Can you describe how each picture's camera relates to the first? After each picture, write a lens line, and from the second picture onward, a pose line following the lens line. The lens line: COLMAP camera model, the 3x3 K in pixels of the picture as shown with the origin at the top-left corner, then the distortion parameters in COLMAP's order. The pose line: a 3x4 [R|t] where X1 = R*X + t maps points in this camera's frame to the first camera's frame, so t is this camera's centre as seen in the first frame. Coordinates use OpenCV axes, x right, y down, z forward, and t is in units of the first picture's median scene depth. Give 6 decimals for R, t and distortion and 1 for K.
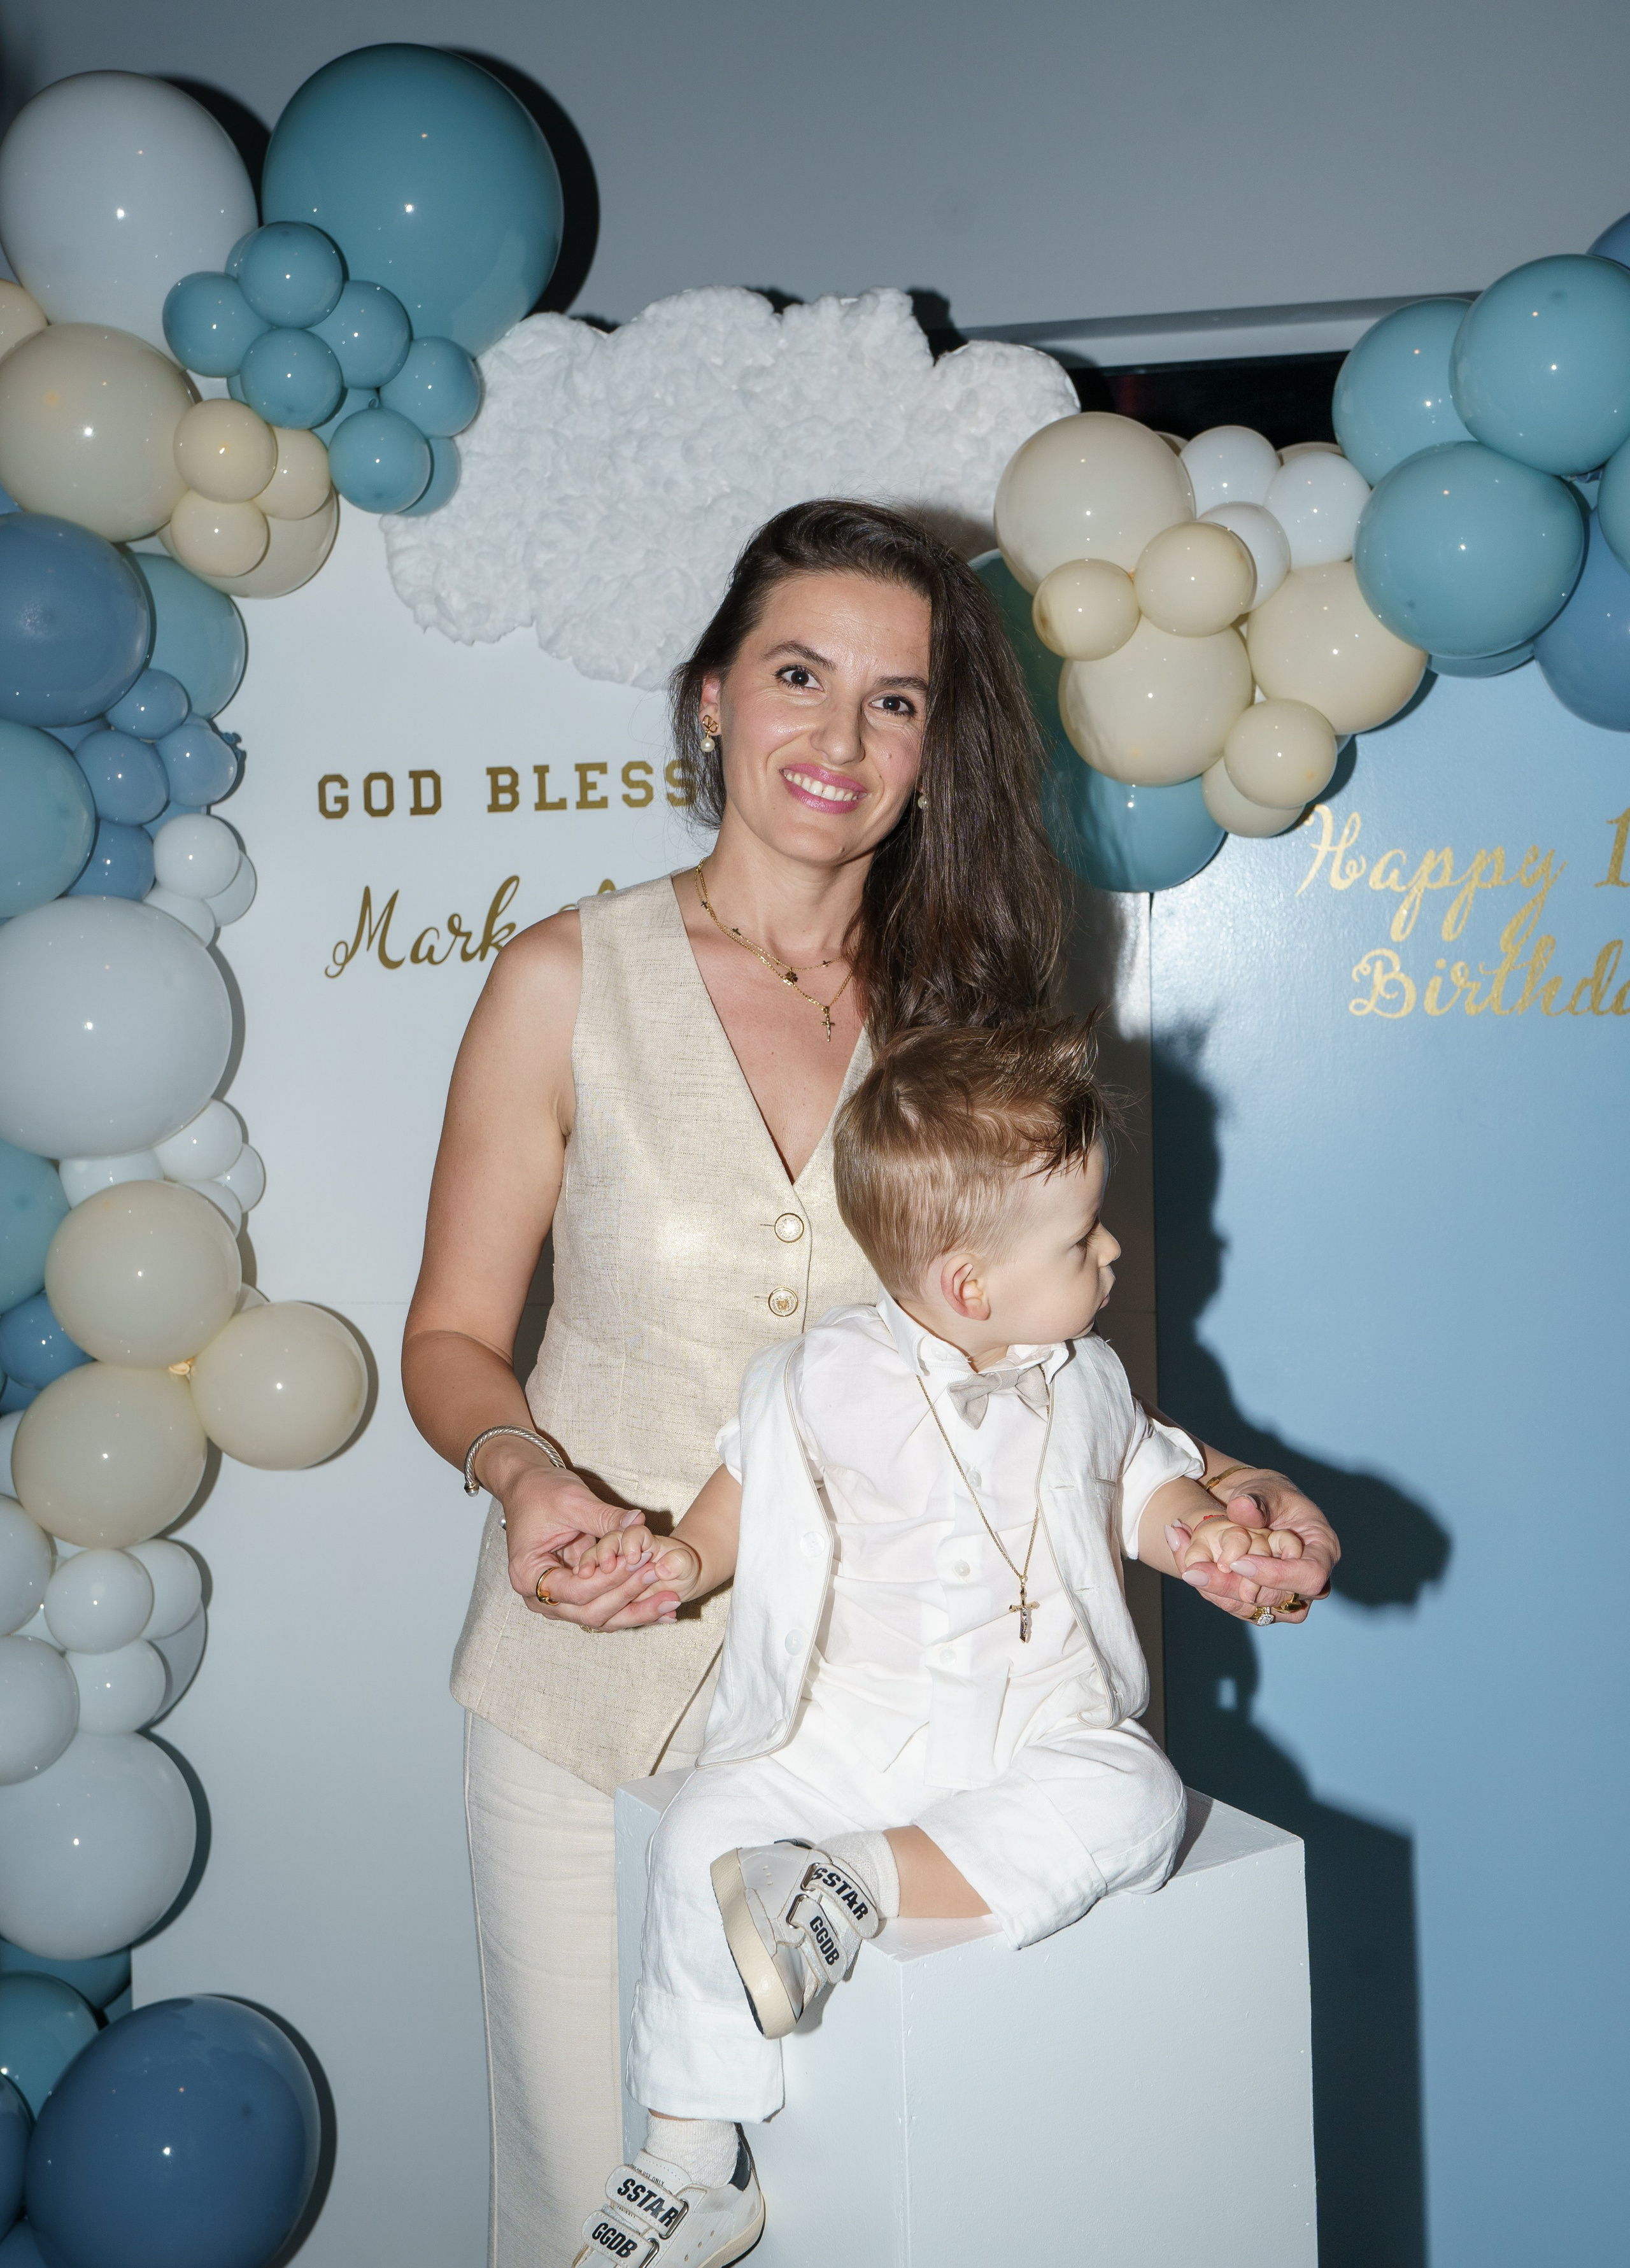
lens RADIAL K [[2301.5, 0, 815.8], [0, 2301.5, 1044.4], [0, 0, 1]] dist [0.067370, 0.000000]
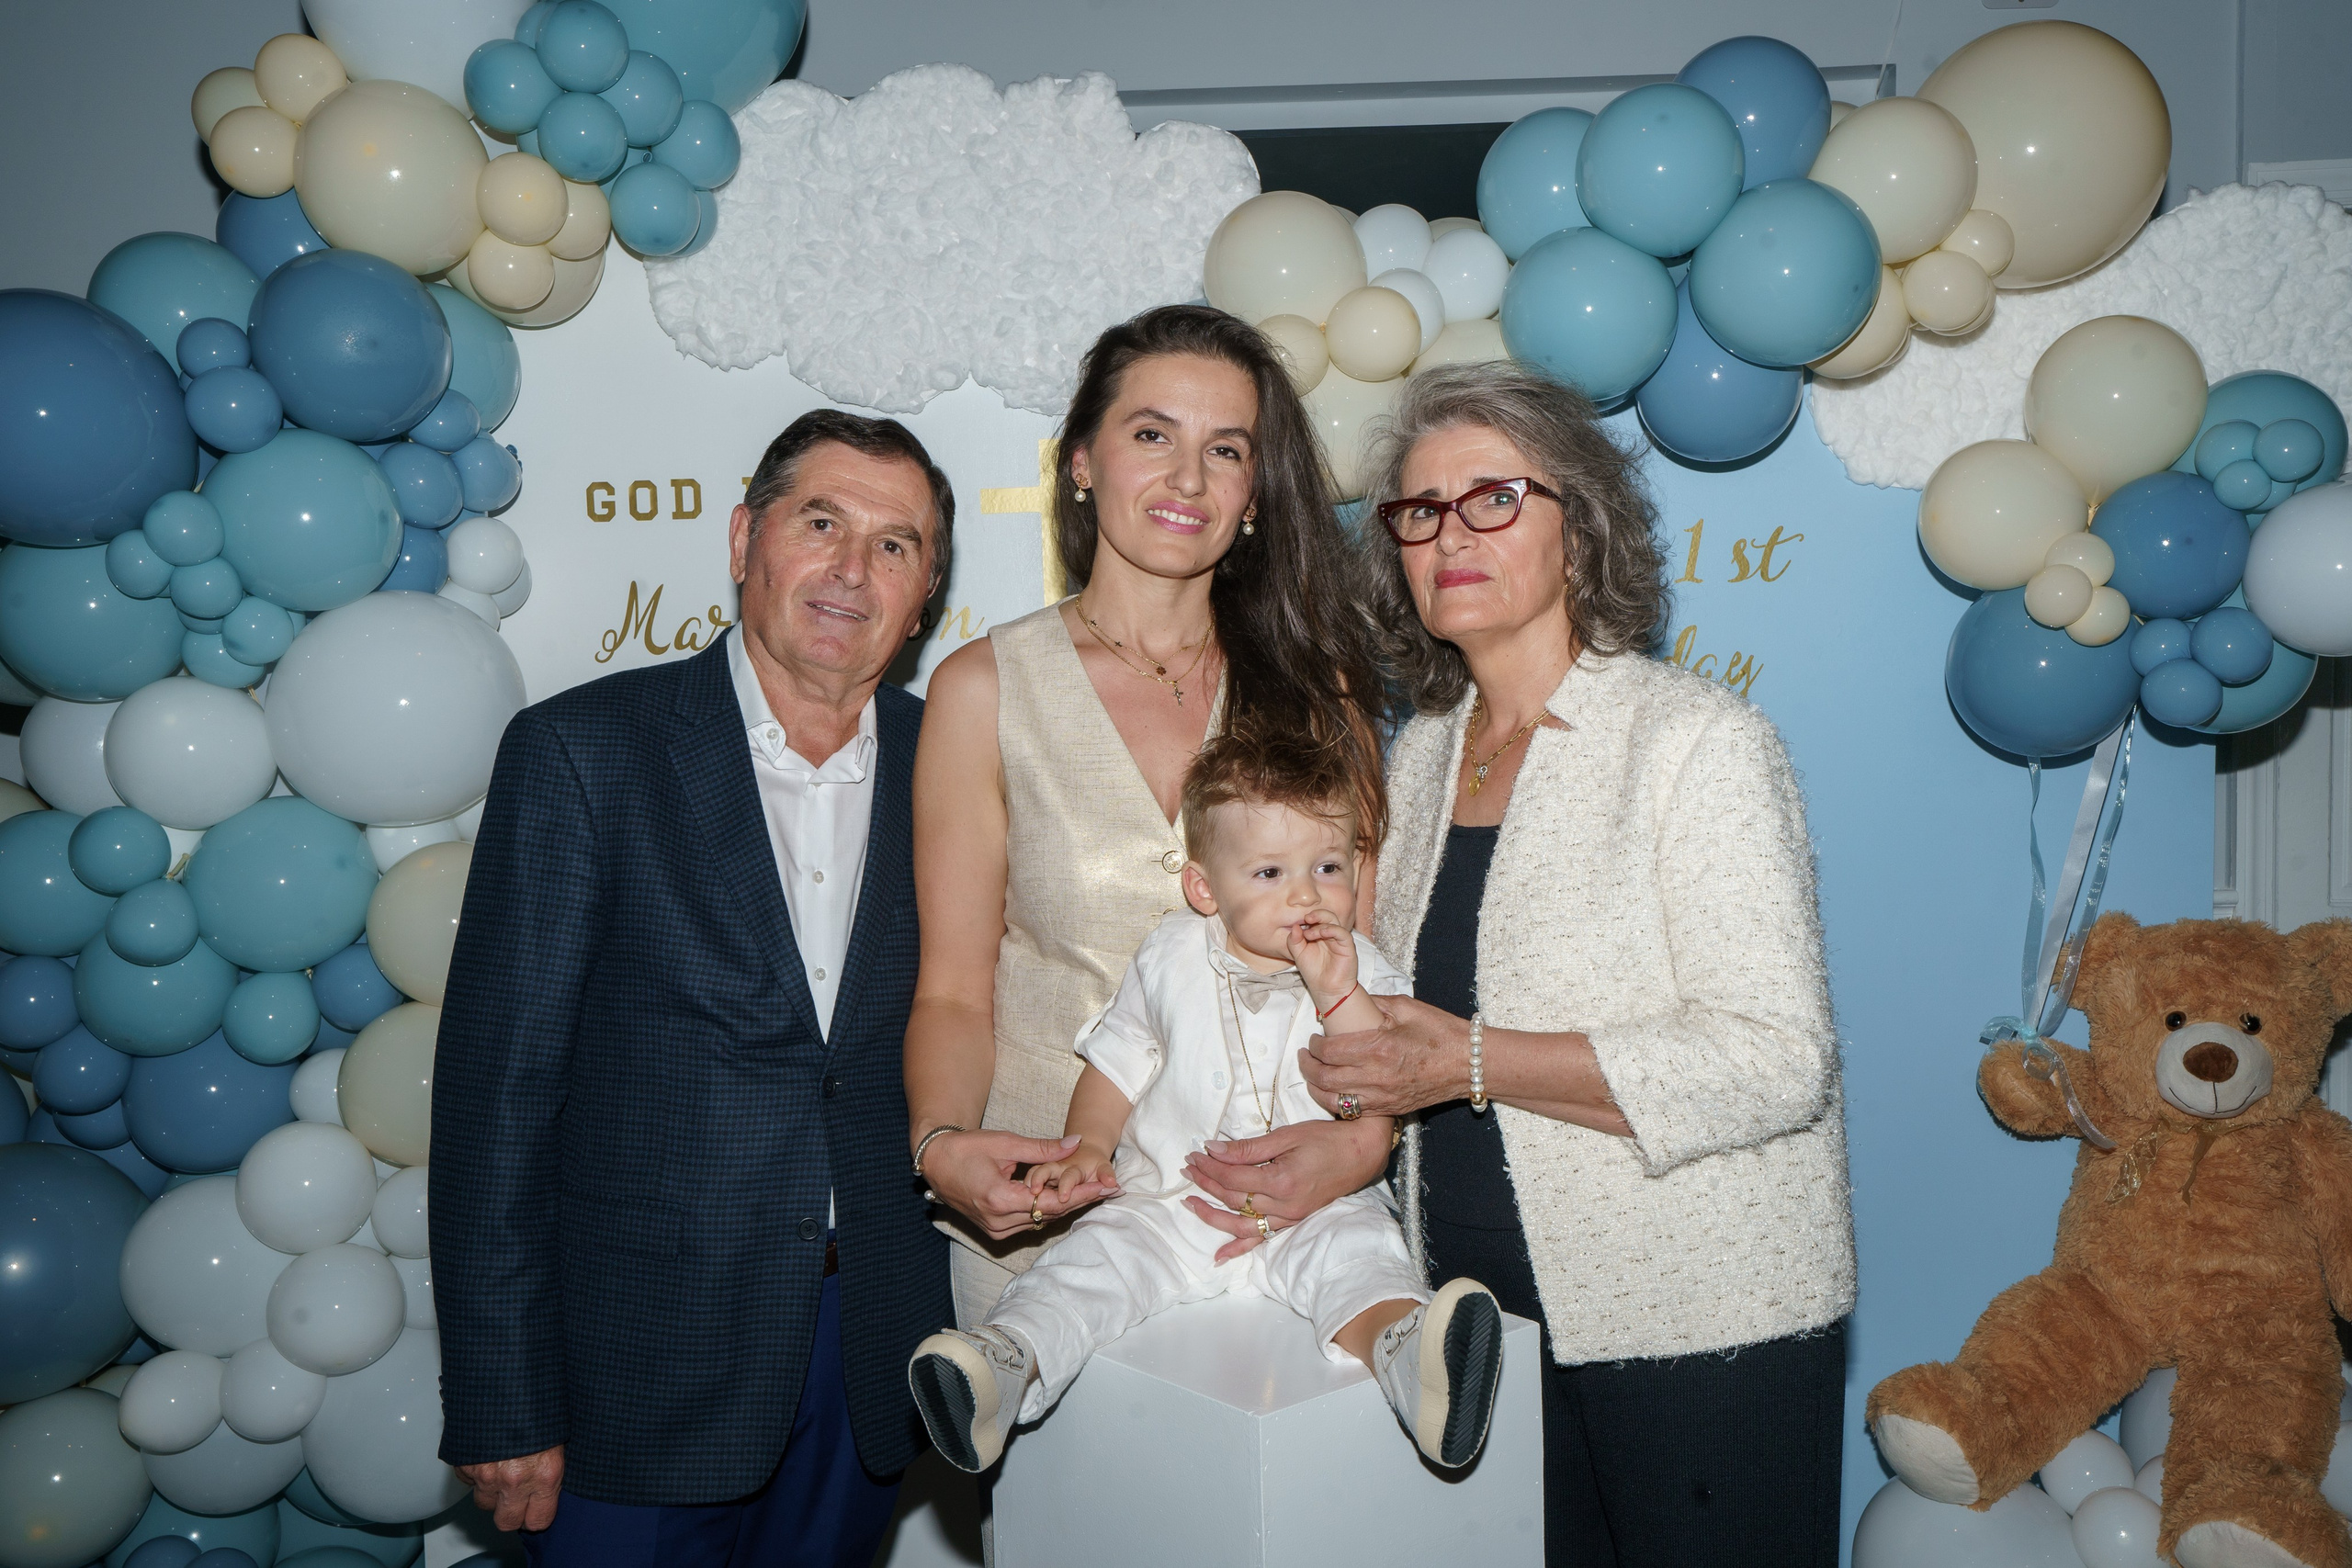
lens RADIAL K [[2233.9, 0, 1182.2], [0, 2233.9, 781.2], [0, 0, 1]] dist [0.078521, 0.000000]
pose [[0.988754, -0.014346, 0.148863, -0.097787], [0.010261, 0.999550, 0.028176, 0.001124], [-0.149200, -0.026332, 0.988456, -0.139155]]
